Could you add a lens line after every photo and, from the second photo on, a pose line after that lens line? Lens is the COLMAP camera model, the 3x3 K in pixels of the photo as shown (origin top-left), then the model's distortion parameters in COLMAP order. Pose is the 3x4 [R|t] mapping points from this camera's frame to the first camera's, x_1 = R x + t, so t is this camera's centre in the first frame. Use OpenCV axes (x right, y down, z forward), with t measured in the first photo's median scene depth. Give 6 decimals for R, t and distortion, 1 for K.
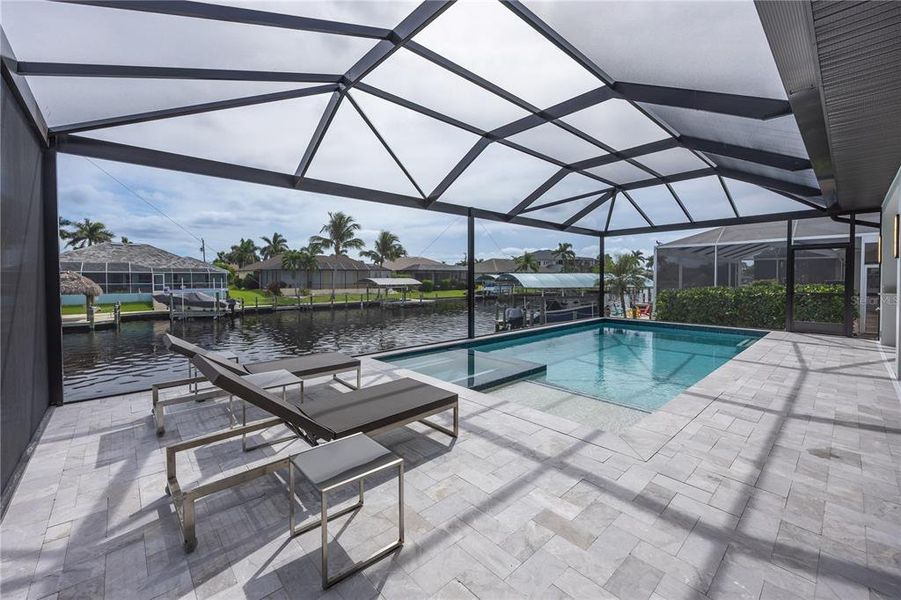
lens RADIAL K [[361.7, 0, 436.0], [0, 361.7, 291.1], [0, 0, 1]] dist [-0.005918, 0.000255]
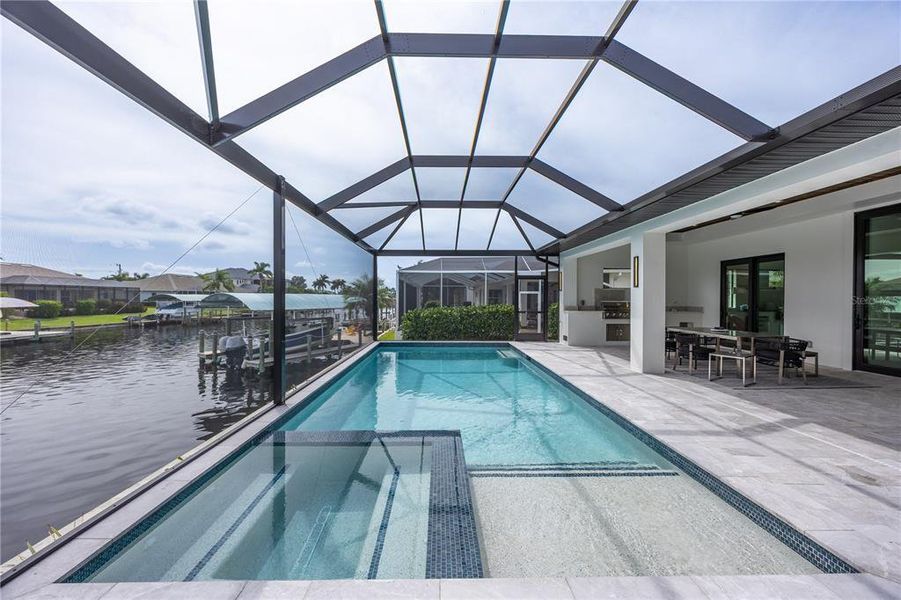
lens RADIAL K [[337.4, 0, 450.4], [0, 337.4, 303.8], [0, 0, 1]] dist [-0.009253, 0.000378]
pose [[0.643192, -0.006735, 0.765676, -0.124042], [0.022231, 0.999704, -0.009881, -0.018159], [-0.765383, 0.023377, 0.643151, 0.421432]]
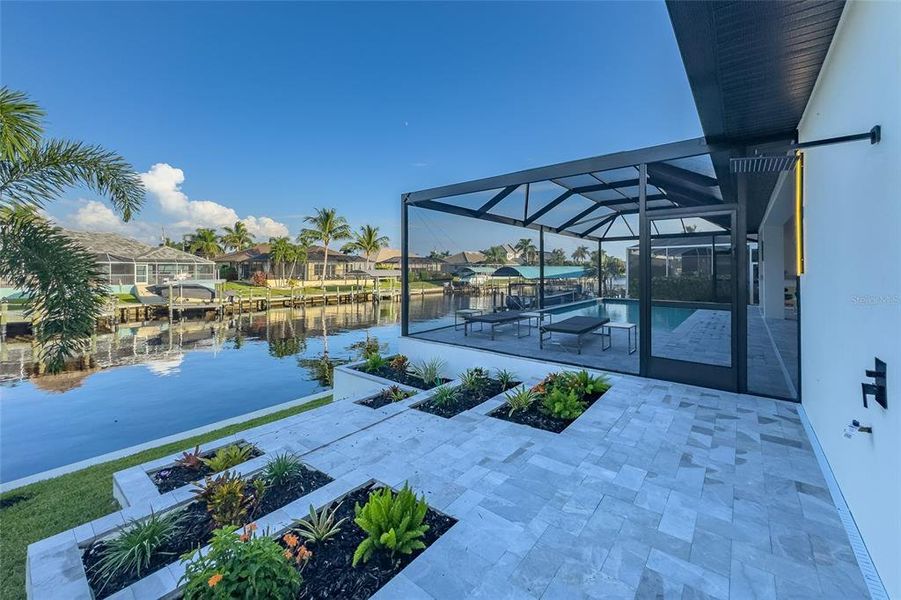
lens RADIAL K [[361.7, 0, 467.7], [0, 361.7, 275.4], [0, 0, 1]] dist [-0.005918, 0.000255]
pose [[0.979659, -0.000515, 0.200669, -0.493871], [0.004672, 0.999784, -0.020243, 0.014853], [-0.200615, 0.020769, 0.979450, -0.426141]]
